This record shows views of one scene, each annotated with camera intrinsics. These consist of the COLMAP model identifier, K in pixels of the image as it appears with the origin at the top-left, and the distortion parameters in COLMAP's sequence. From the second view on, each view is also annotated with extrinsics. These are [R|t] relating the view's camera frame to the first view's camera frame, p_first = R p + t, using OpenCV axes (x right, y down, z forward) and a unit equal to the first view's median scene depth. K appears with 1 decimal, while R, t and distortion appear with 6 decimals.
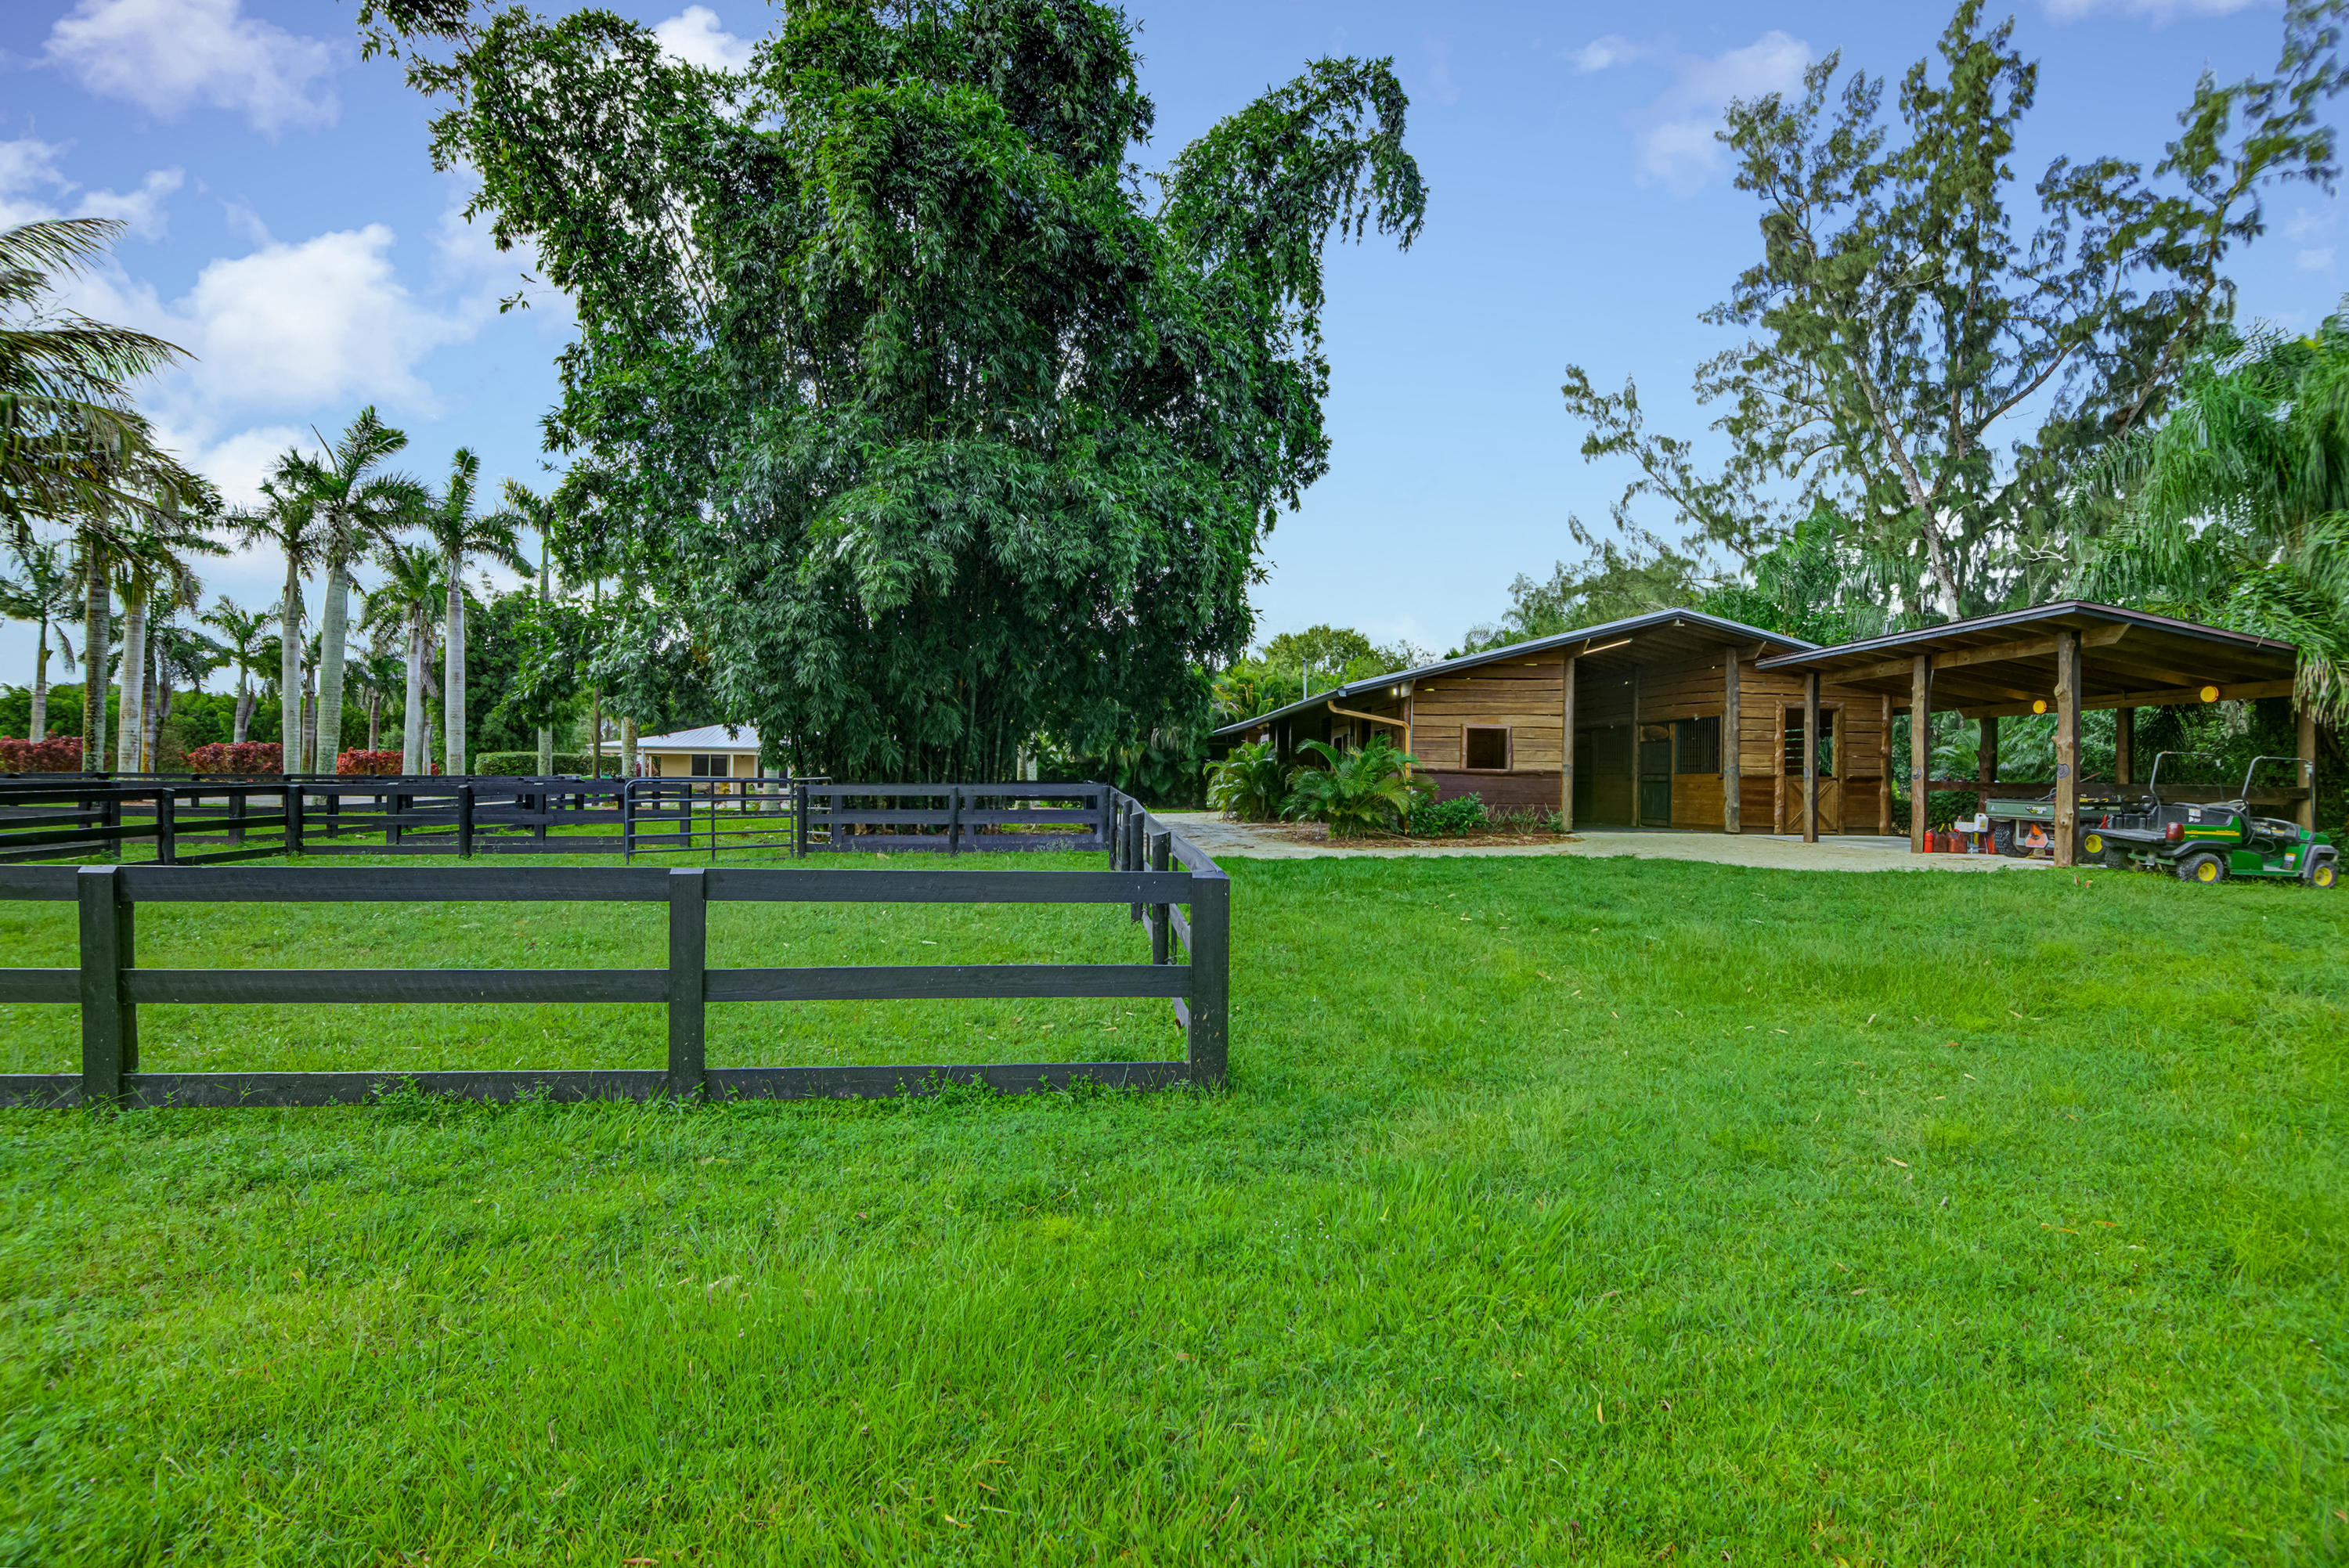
lens RADIAL K [[1106.5, 0, 1174.5], [0, 1106.5, 784.0], [0, 0, 1]] dist [0.000012, -0.018342]
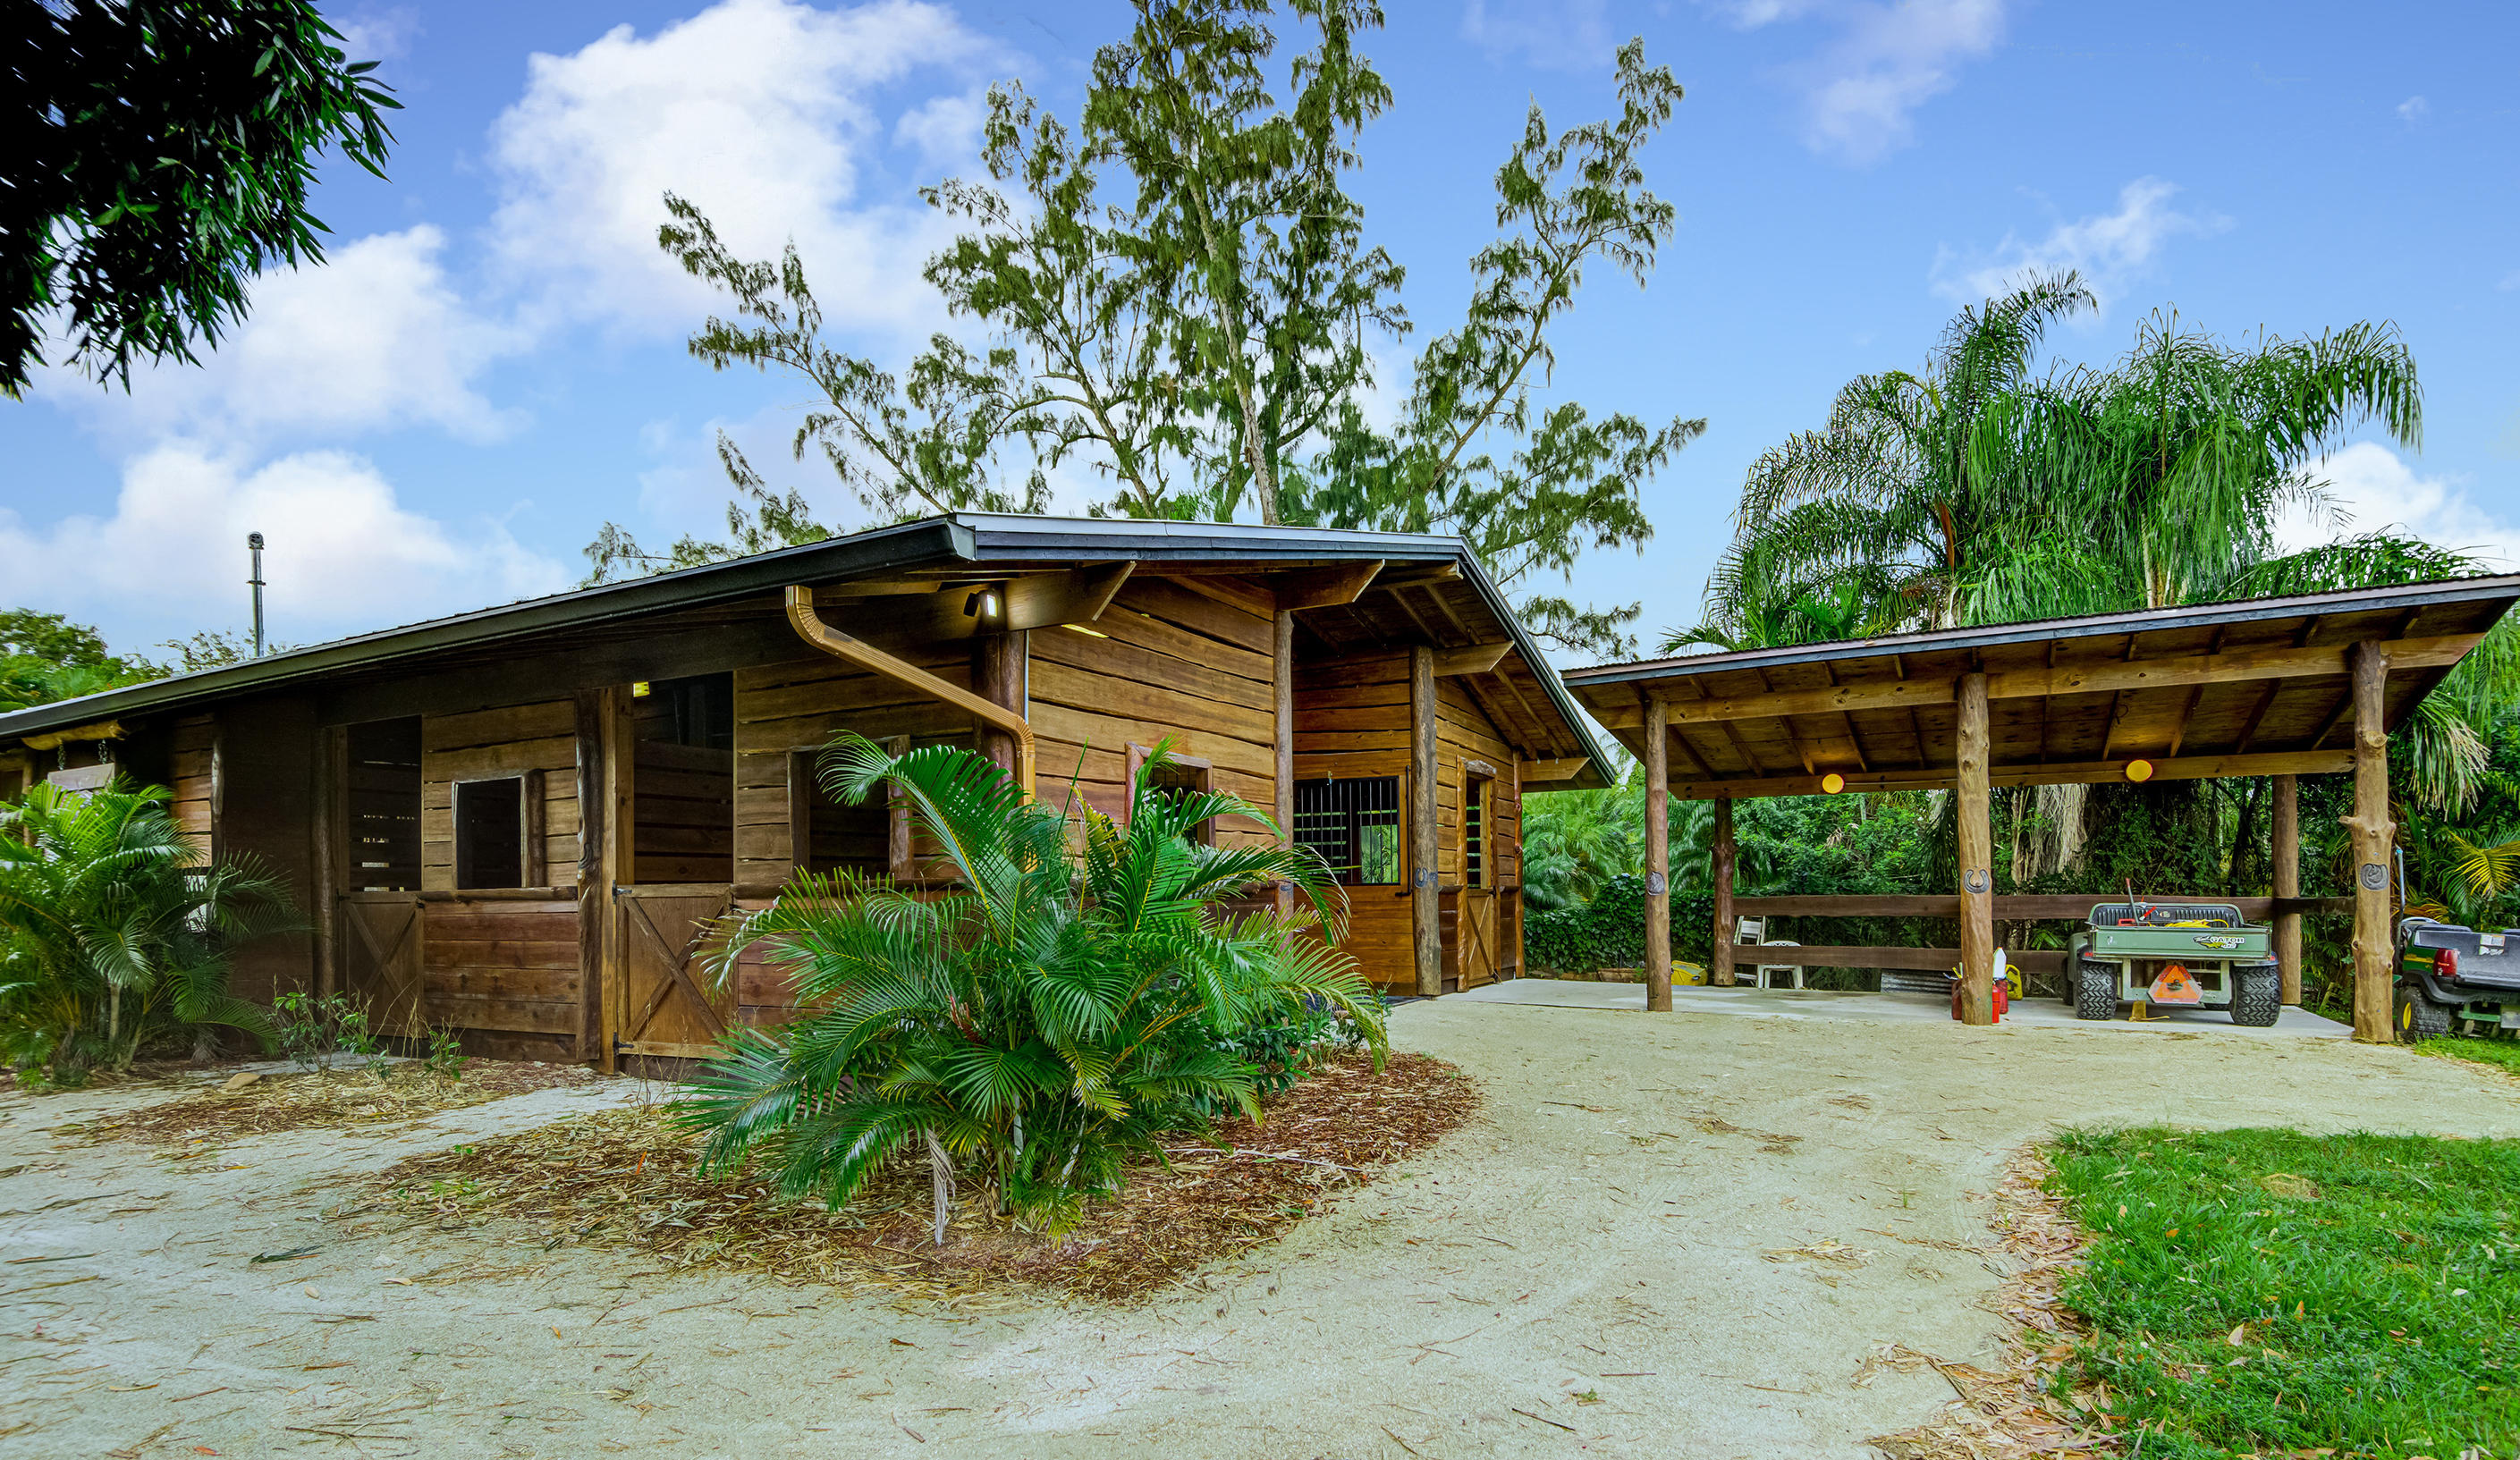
lens RADIAL K [[1144.4, 0, 1269.7], [0, 1144.4, 932.5], [0, 0, 1]] dist [-0.022349, -0.000029]
pose [[0.513714, -0.042721, 0.856897, -0.025993], [0.011355, 0.999011, 0.042999, -0.014095], [-0.857887, -0.012359, 0.513690, 1.016131]]
